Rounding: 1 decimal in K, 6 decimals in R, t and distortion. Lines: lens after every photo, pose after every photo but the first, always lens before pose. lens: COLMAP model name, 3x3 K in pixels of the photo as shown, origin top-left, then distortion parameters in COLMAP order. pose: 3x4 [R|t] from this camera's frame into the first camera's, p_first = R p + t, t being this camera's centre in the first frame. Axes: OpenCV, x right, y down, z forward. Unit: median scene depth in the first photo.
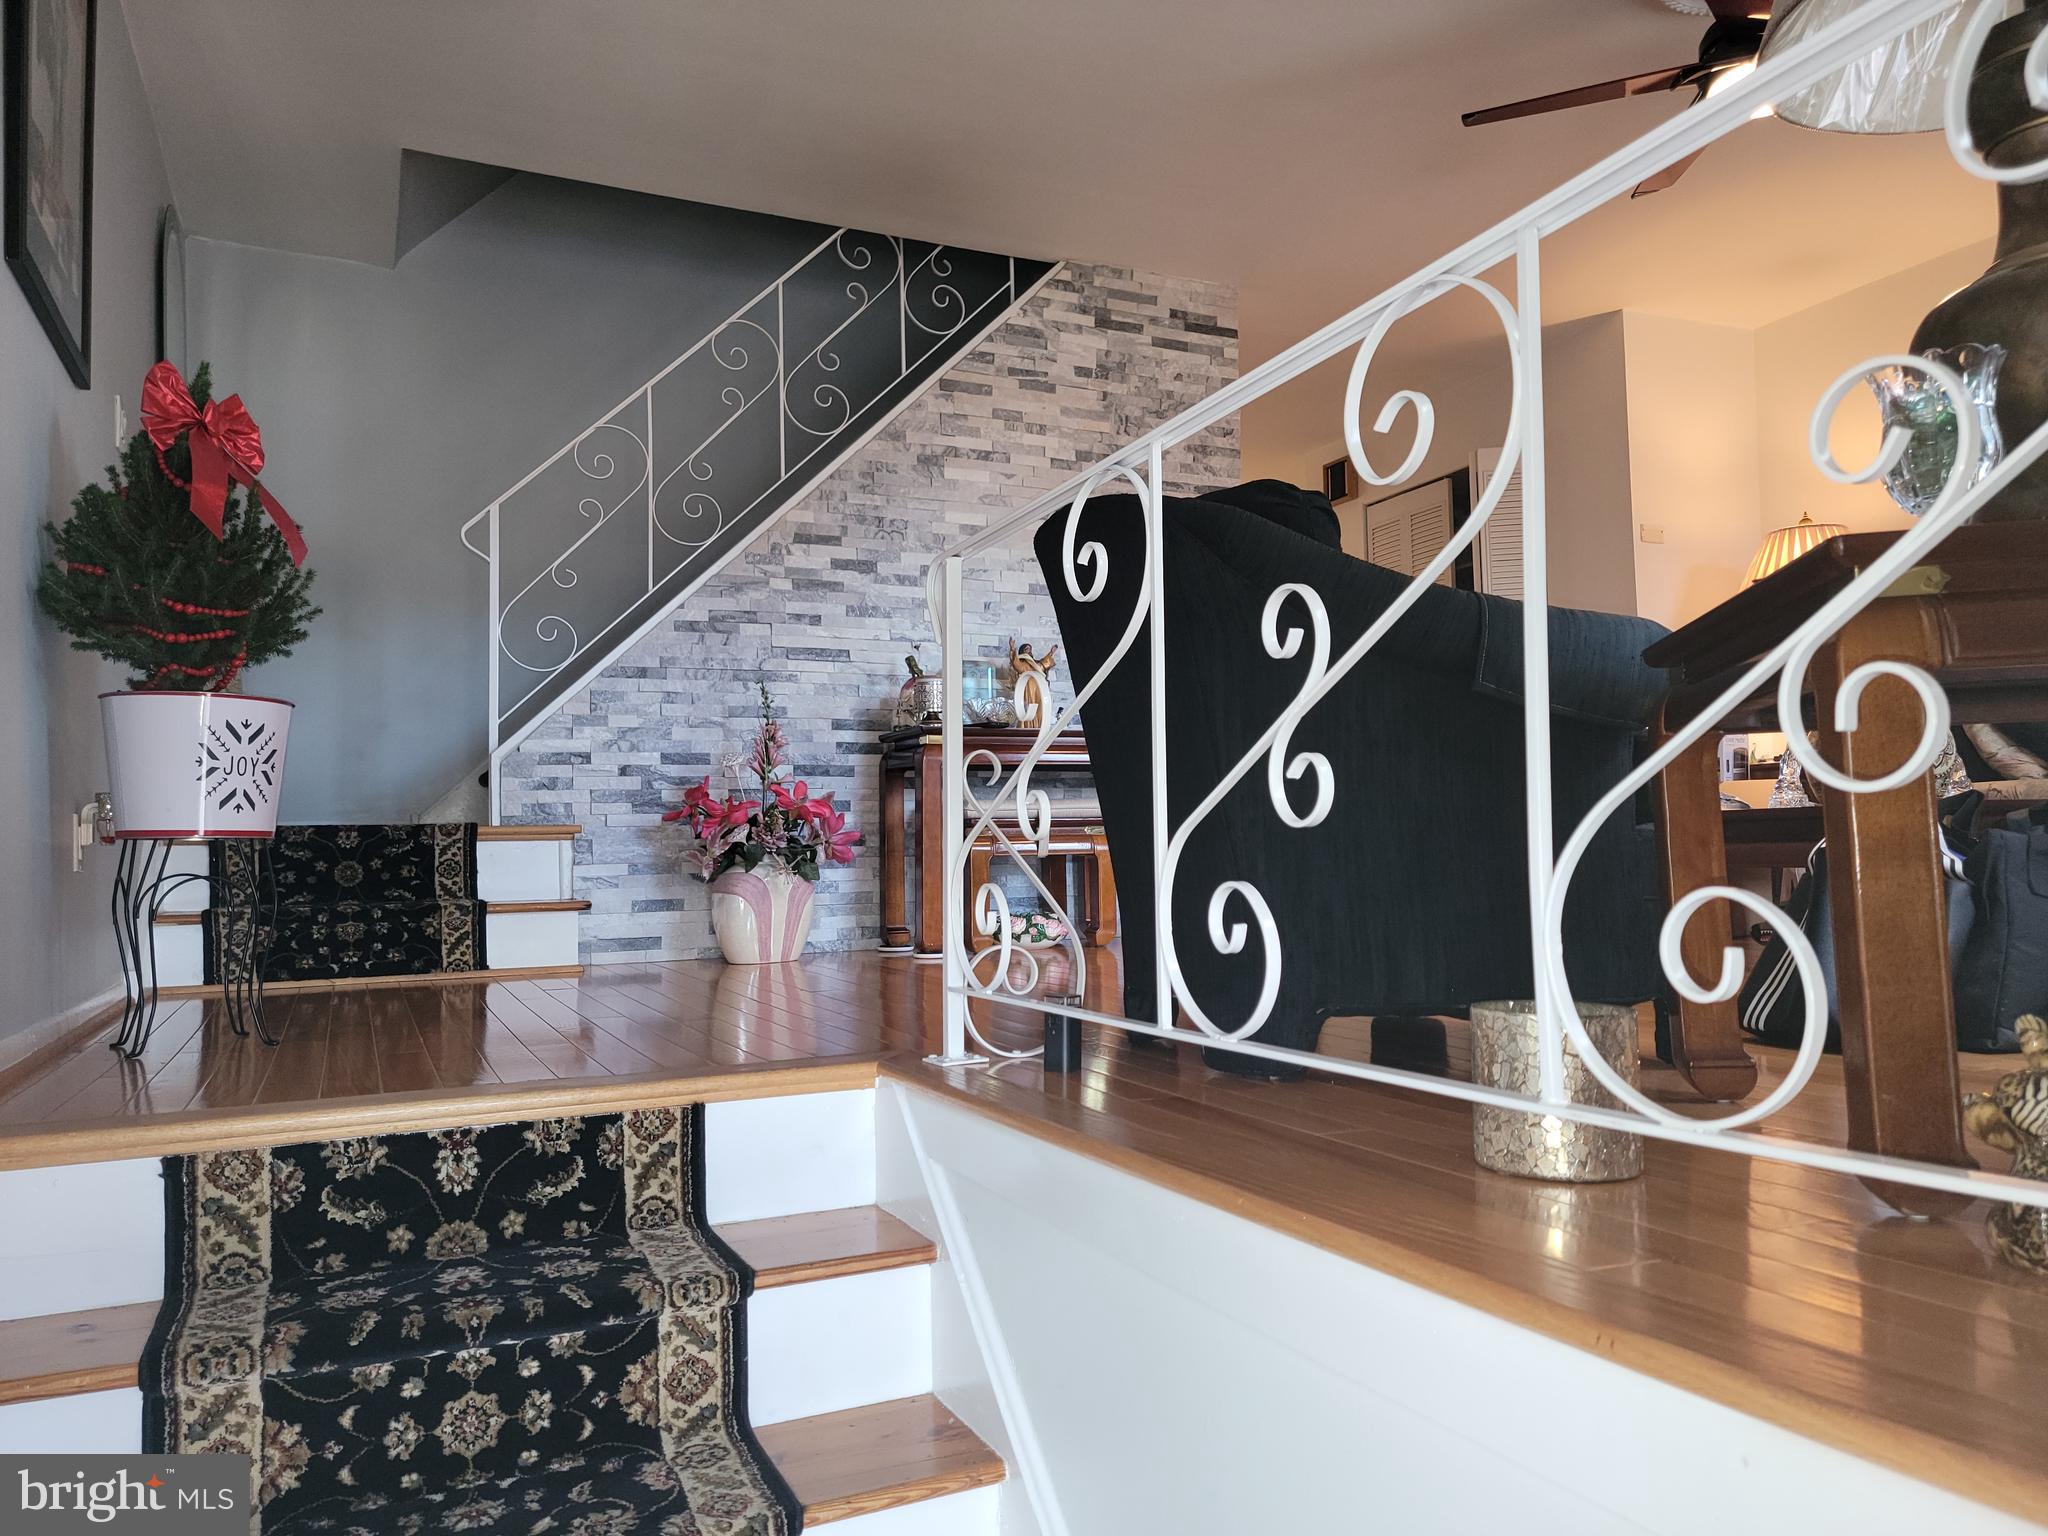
lens RADIAL K [[1442.4, 0, 1035.5], [0, 1442.4, 771.0], [0, 0, 1]] dist [0.068022, -0.062674]
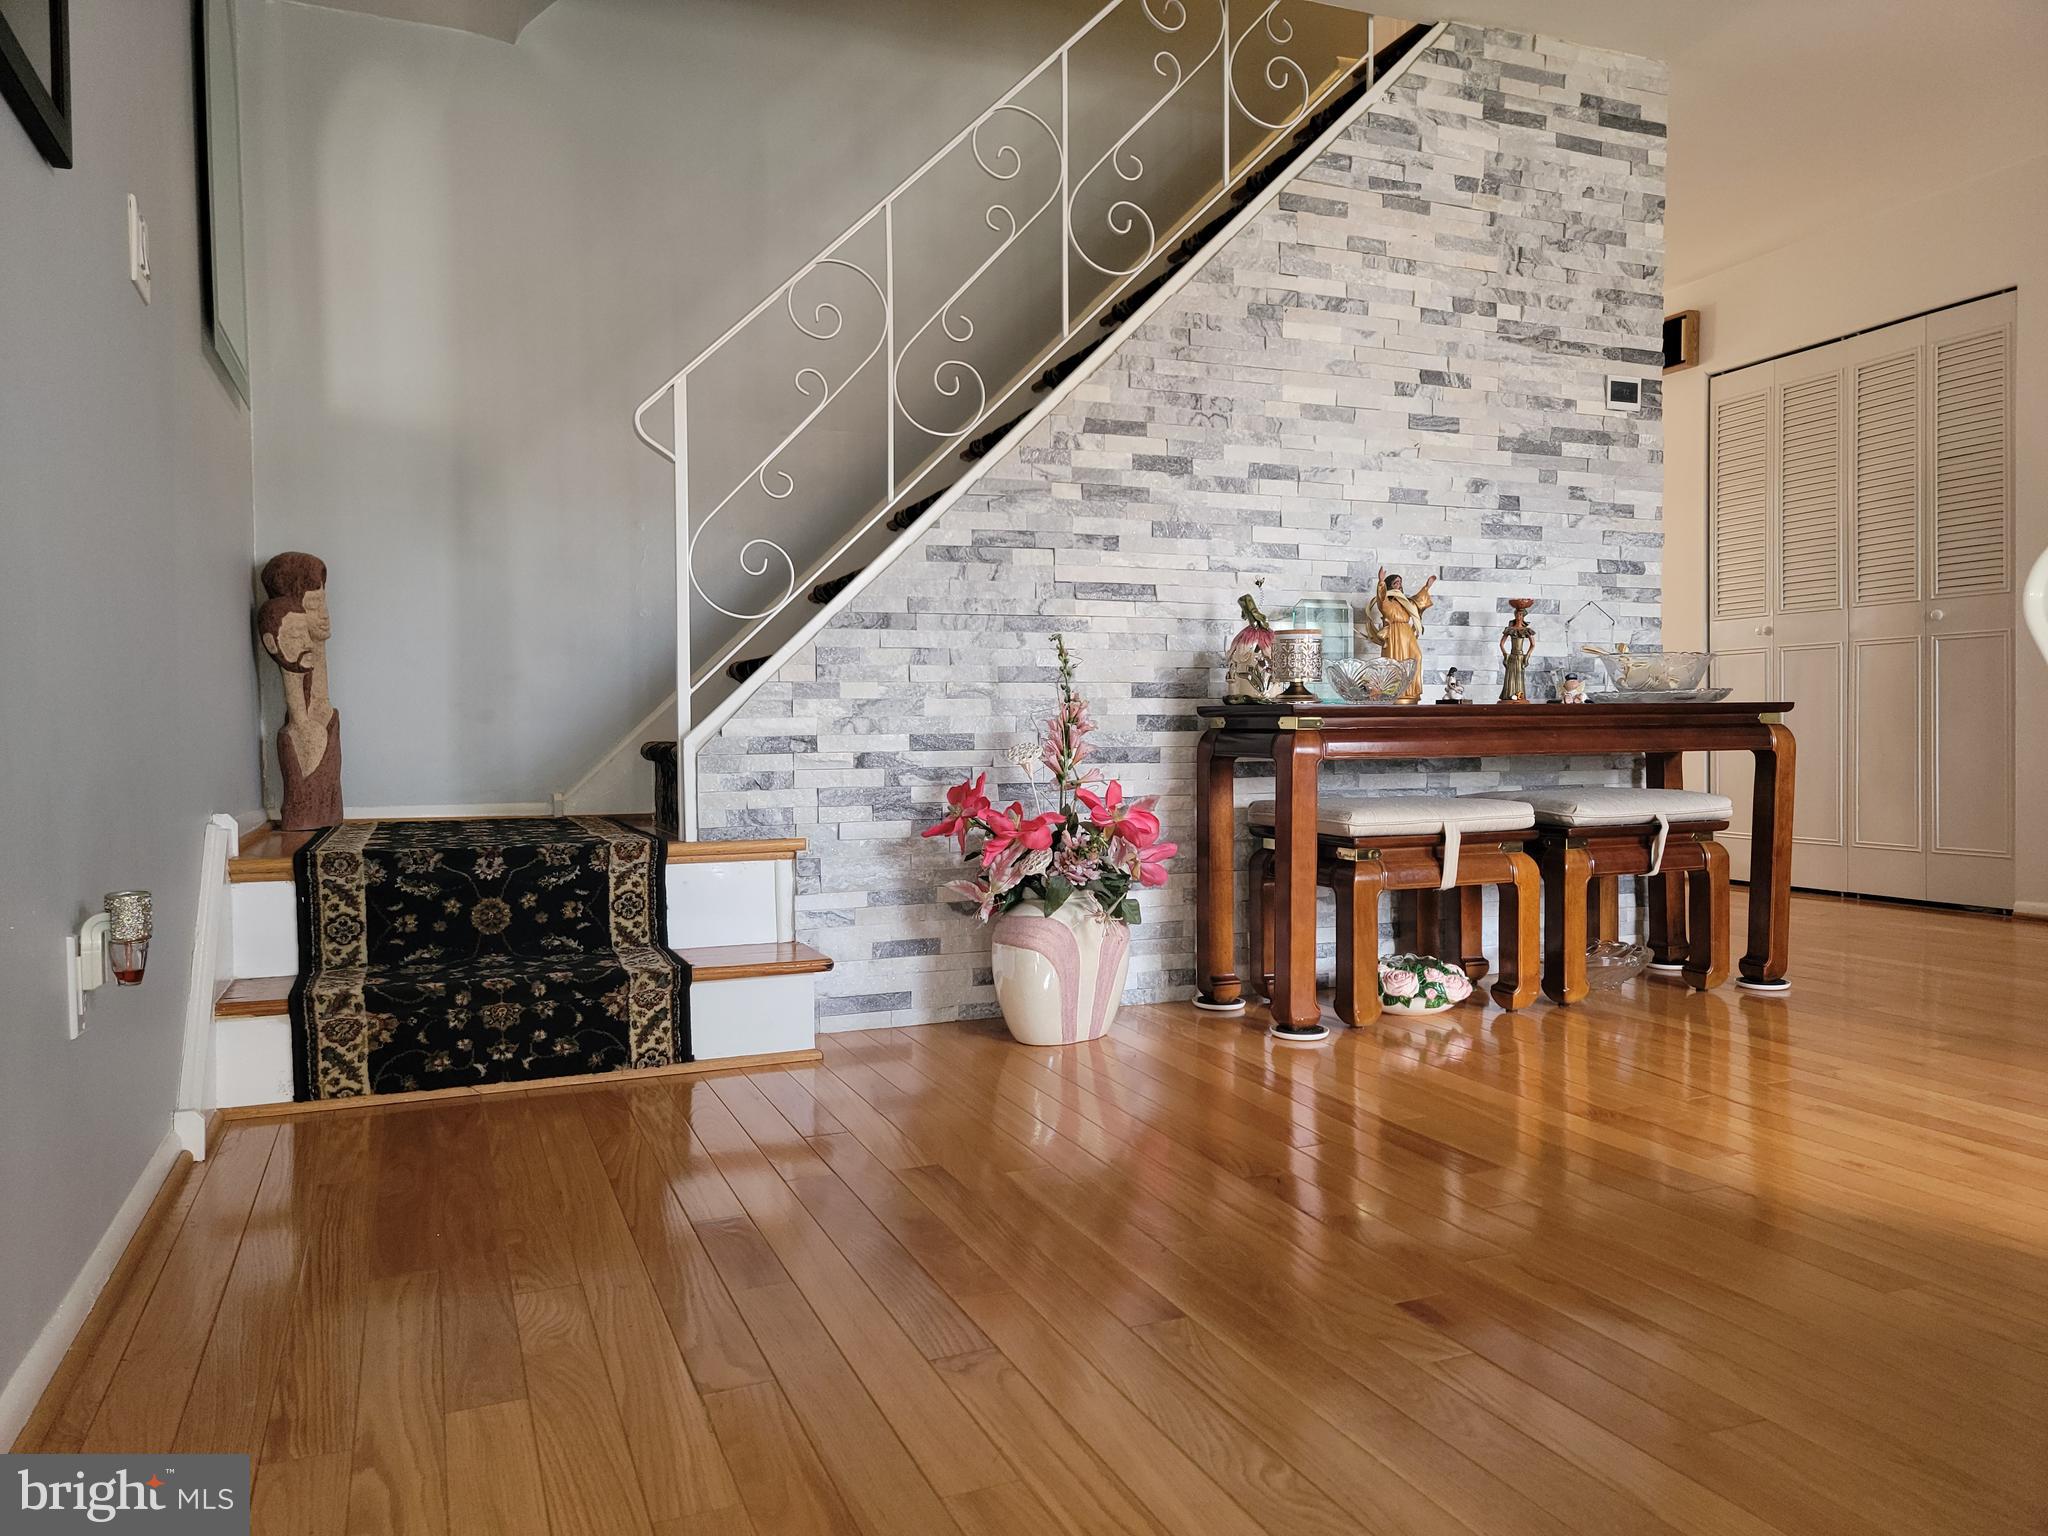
lens RADIAL K [[1442.4, 0, 1028.4], [0, 1442.4, 763.5], [0, 0, 1]] dist [0.068022, -0.062674]
pose [[0.999013, 0.015058, -0.041786, -0.163756], [-0.011598, 0.996578, 0.081840, -0.054459], [0.042875, -0.081274, 0.995769, 0.285597]]
